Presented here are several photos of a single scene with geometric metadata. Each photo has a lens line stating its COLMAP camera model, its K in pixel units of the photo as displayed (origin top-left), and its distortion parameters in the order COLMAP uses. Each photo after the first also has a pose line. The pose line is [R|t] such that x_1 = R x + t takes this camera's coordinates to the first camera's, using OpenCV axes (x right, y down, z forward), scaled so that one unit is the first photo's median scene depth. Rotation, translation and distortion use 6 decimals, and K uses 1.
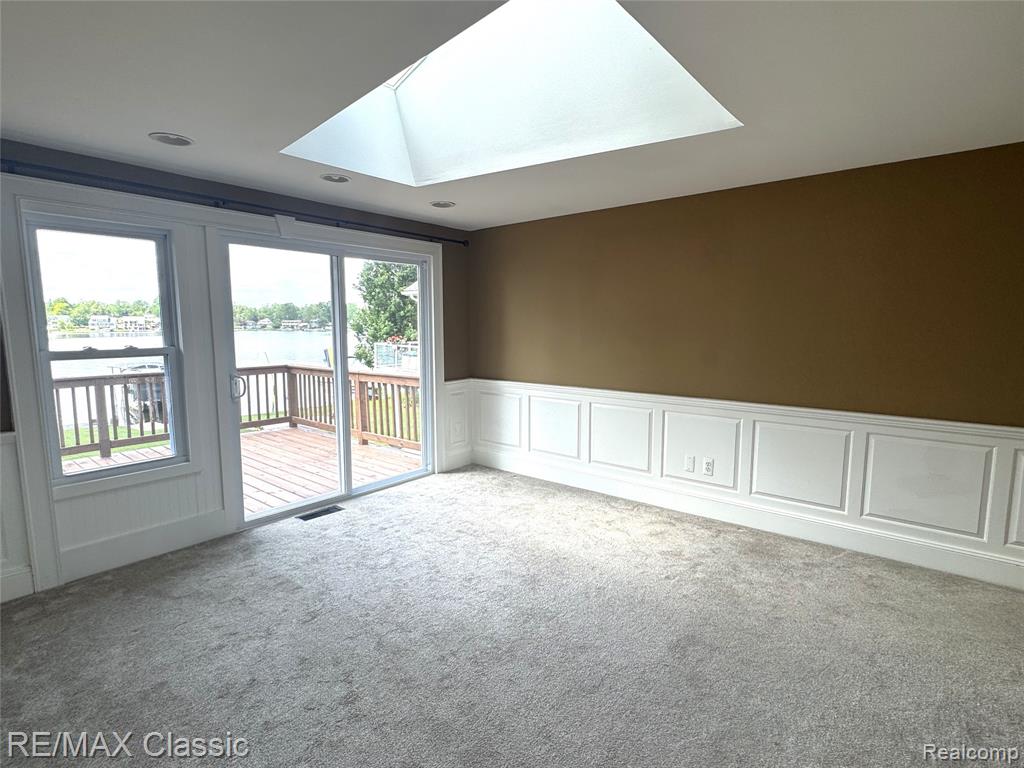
lens RADIAL K [[520.4, 0, 519.5], [0, 520.4, 382.3], [0, 0, 1]] dist [-0.000484, -0.000387]
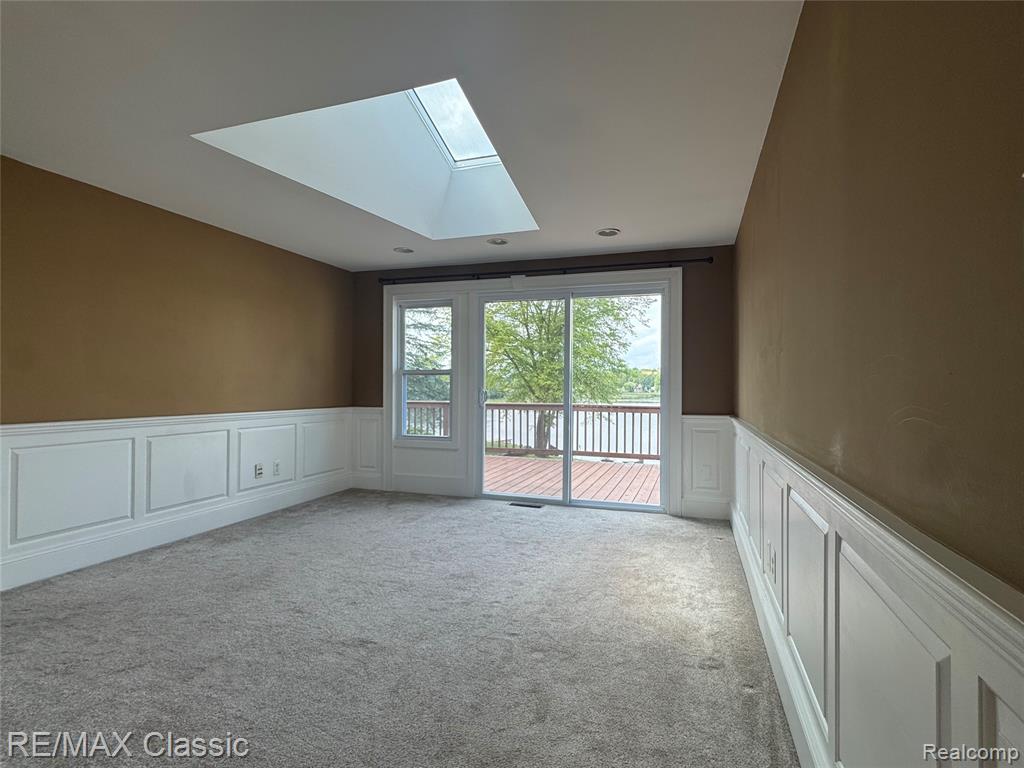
lens RADIAL K [[520.4, 0, 506.8], [0, 520.4, 384.7], [0, 0, 1]] dist [-0.000484, -0.000387]
pose [[0.341664, -0.004718, -0.939811, 0.805200], [-0.112048, 0.992651, -0.045717, 0.029925], [0.933119, 0.120924, 0.338624, 0.532634]]
